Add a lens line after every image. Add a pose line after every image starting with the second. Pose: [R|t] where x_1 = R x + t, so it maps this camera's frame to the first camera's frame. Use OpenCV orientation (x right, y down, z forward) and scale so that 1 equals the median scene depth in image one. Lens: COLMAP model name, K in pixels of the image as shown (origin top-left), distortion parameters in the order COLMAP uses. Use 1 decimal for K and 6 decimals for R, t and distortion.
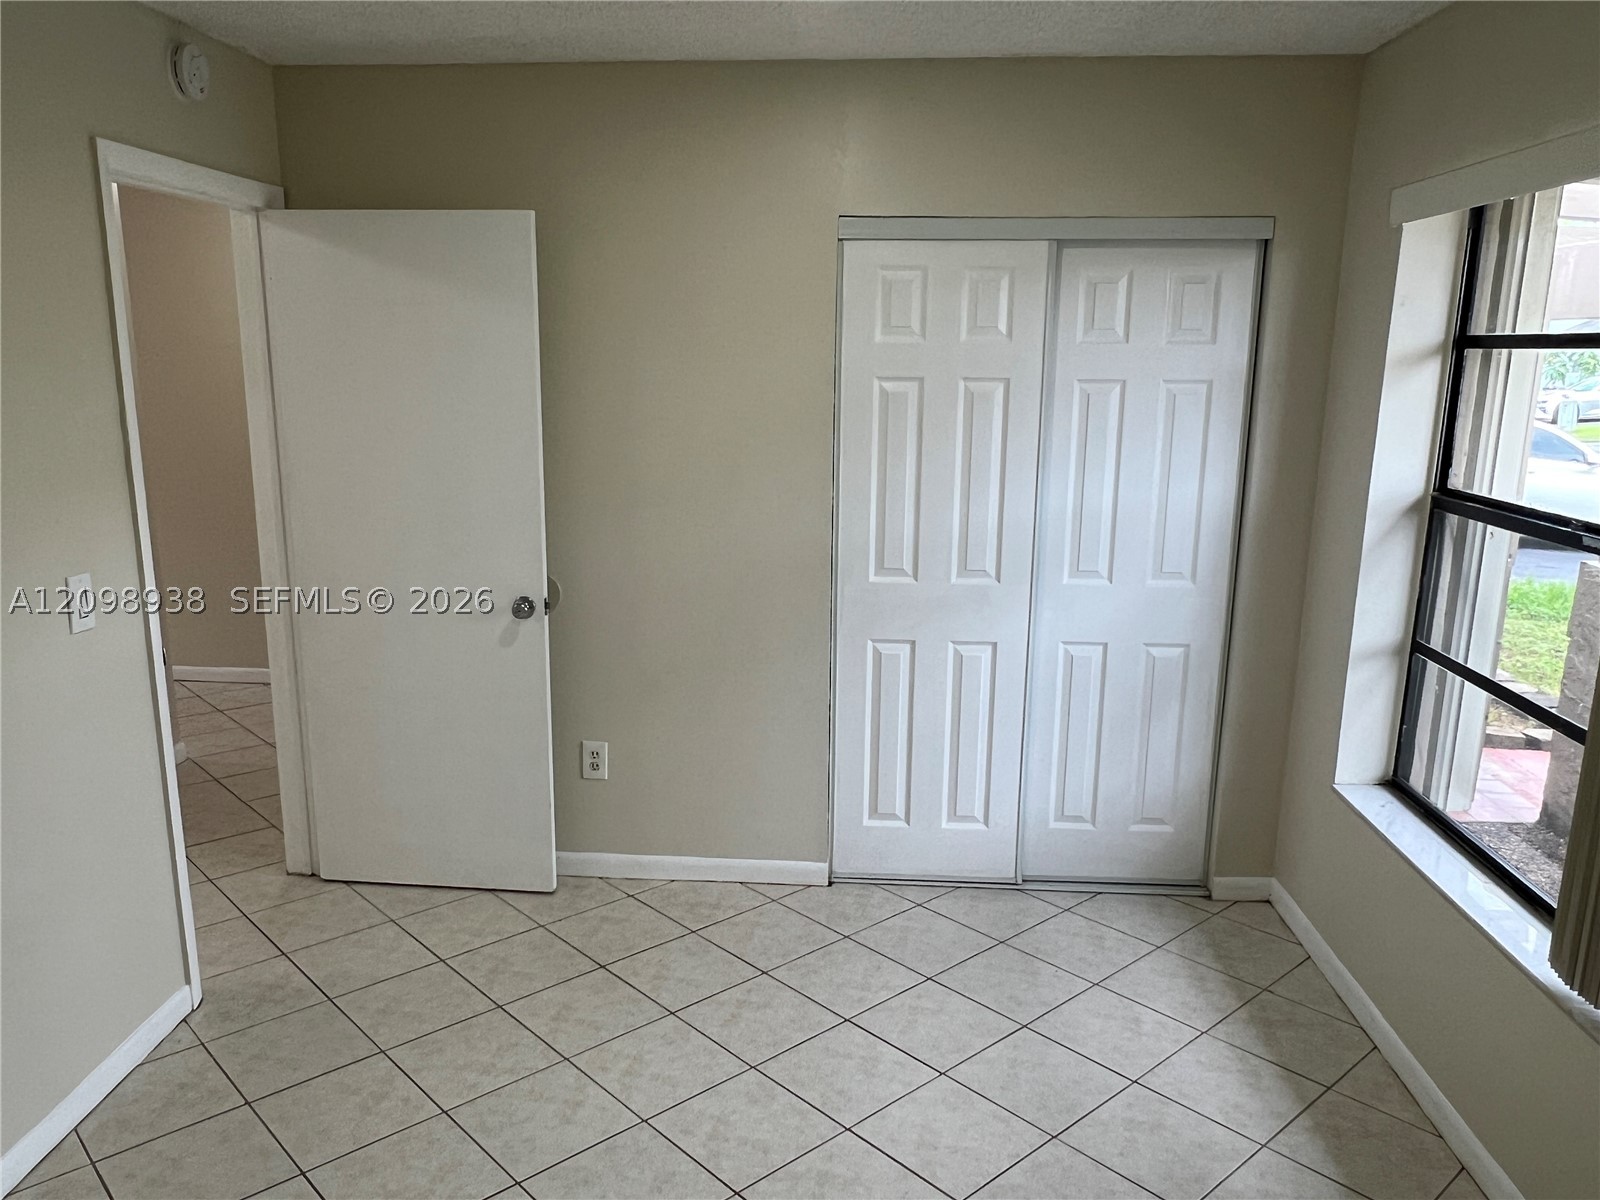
lens RADIAL K [[1219.1, 0, 805.2], [0, 1219.1, 645.2], [0, 0, 1]] dist [-0.002566, -0.011874]
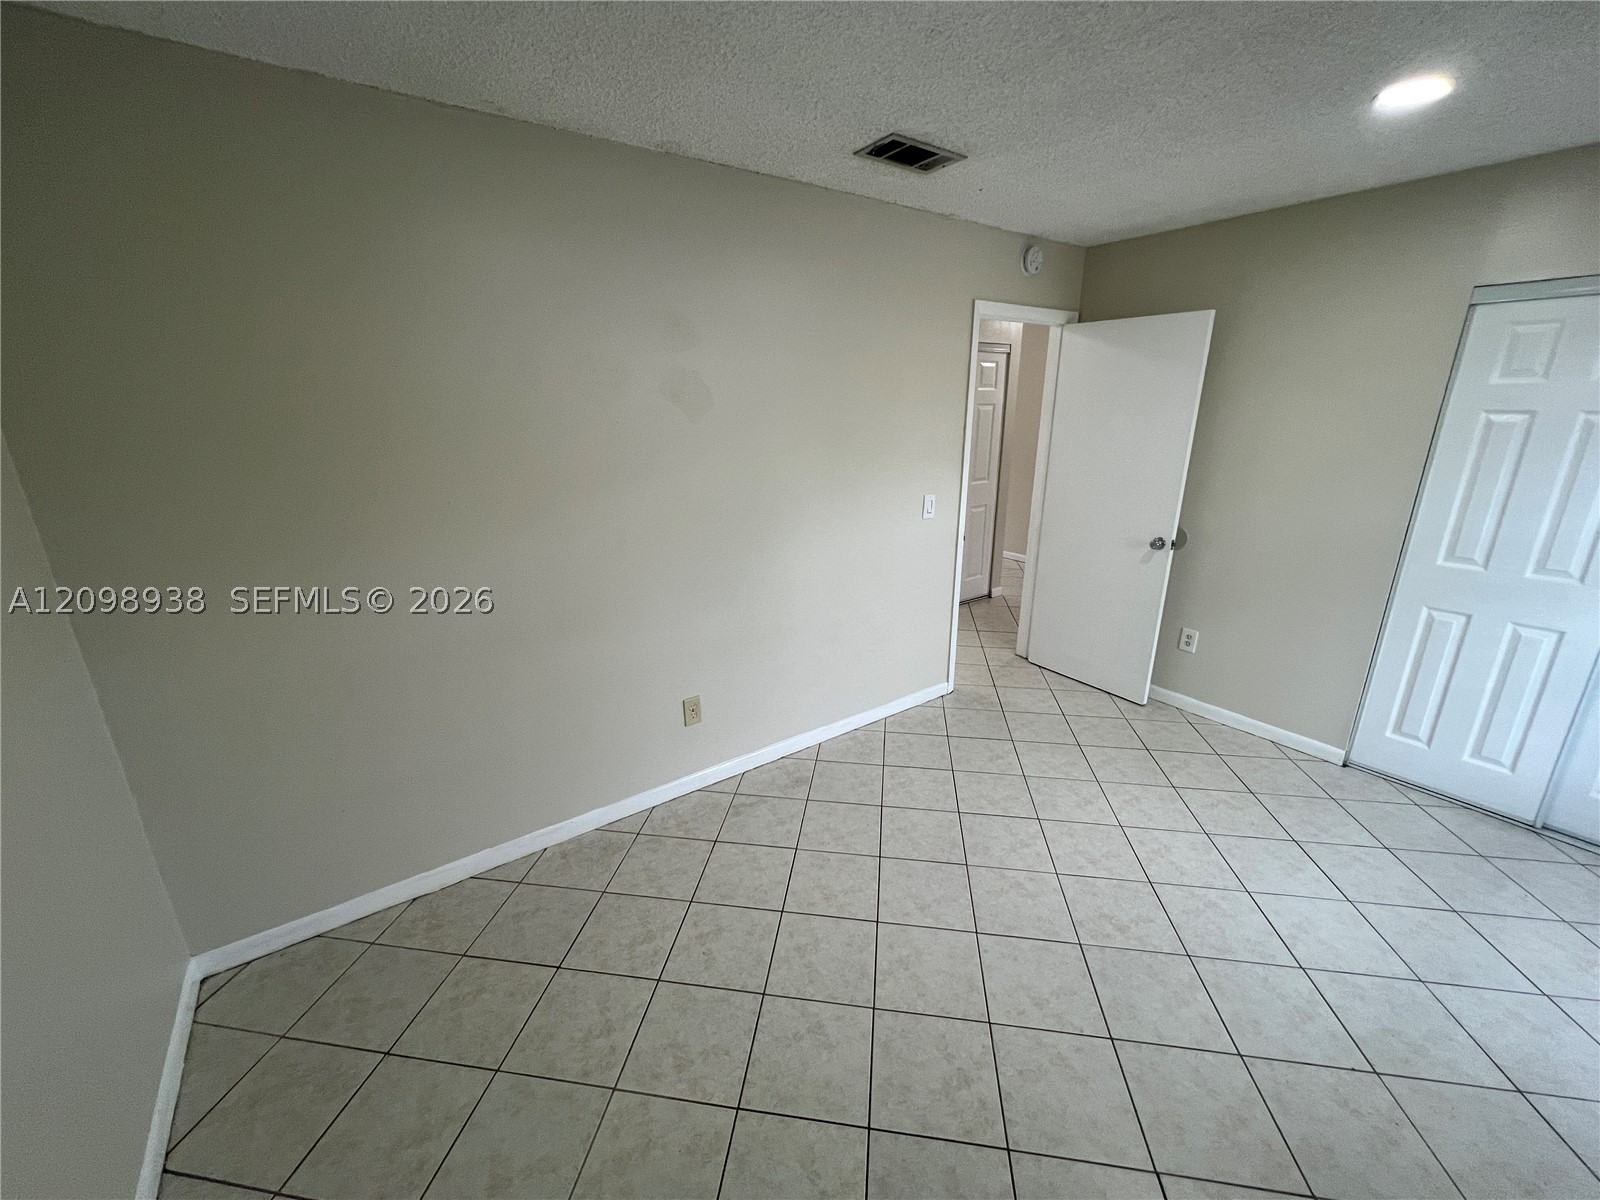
lens RADIAL K [[638.6, 0, 794.5], [0, 638.6, 600.1], [0, 0, 1]] dist [-0.001662, 0.000151]
pose [[0.634022, 0.219286, -0.741573, 0.135762], [-0.169417, 0.975045, 0.143478, 0.005634], [0.754529, 0.034667, 0.655350, -0.001242]]
